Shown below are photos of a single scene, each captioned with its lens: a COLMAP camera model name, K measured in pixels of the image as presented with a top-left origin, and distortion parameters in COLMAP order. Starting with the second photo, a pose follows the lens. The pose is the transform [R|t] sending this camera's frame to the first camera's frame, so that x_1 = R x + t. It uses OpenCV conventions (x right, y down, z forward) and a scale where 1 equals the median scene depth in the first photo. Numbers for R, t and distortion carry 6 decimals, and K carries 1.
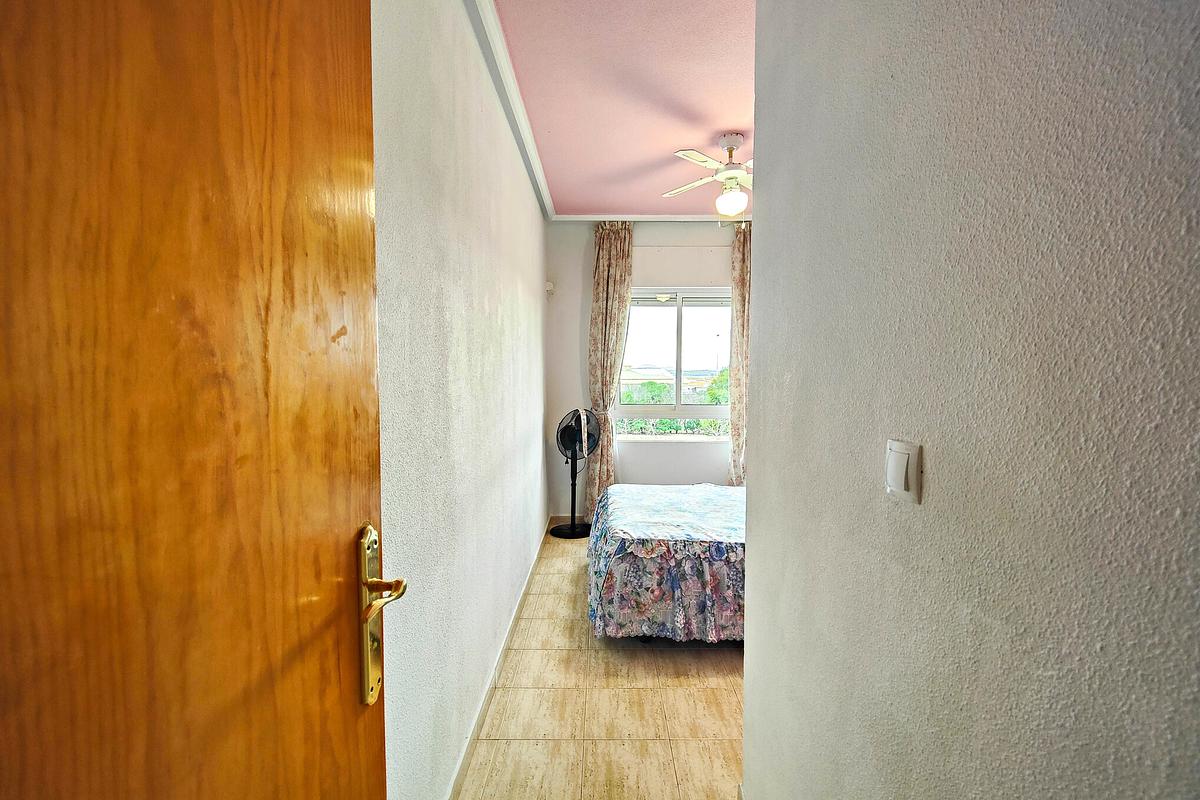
lens RADIAL K [[523.5, 0, 607.2], [0, 523.5, 401.0], [0, 0, 1]] dist [0.019392, -0.013848]
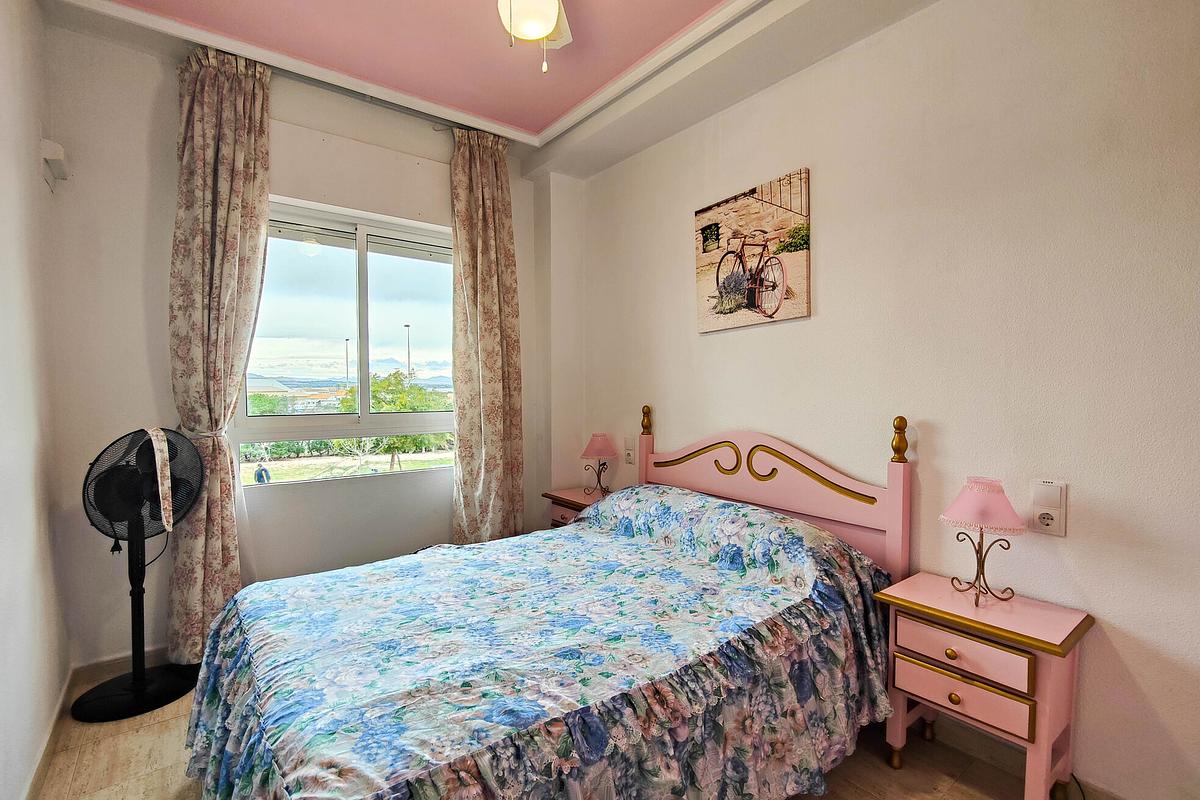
lens RADIAL K [[523.5, 0, 588.2], [0, 523.5, 405.3], [0, 0, 1]] dist [0.019392, -0.013848]
pose [[0.793964, -0.022868, 0.607535, -0.026635], [0.033968, 0.999400, -0.006774, 0.011044], [-0.607015, 0.026015, 0.794264, 0.388338]]
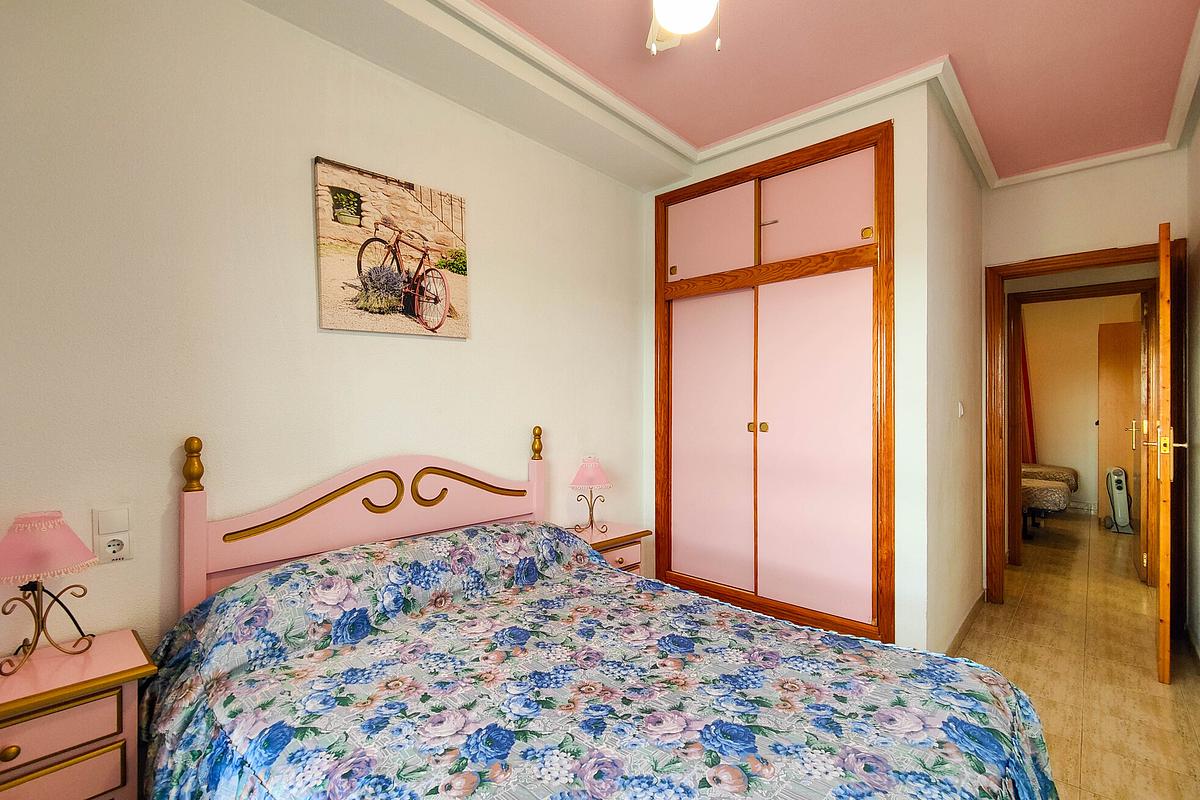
lens RADIAL K [[523.5, 0, 624.7], [0, 523.5, 403.5], [0, 0, 1]] dist [0.019392, -0.013848]
pose [[-0.747734, 0.002810, 0.663992, -0.028148], [0.033406, 0.998884, 0.033391, -0.016855], [-0.663157, 0.047149, -0.746994, 0.960165]]
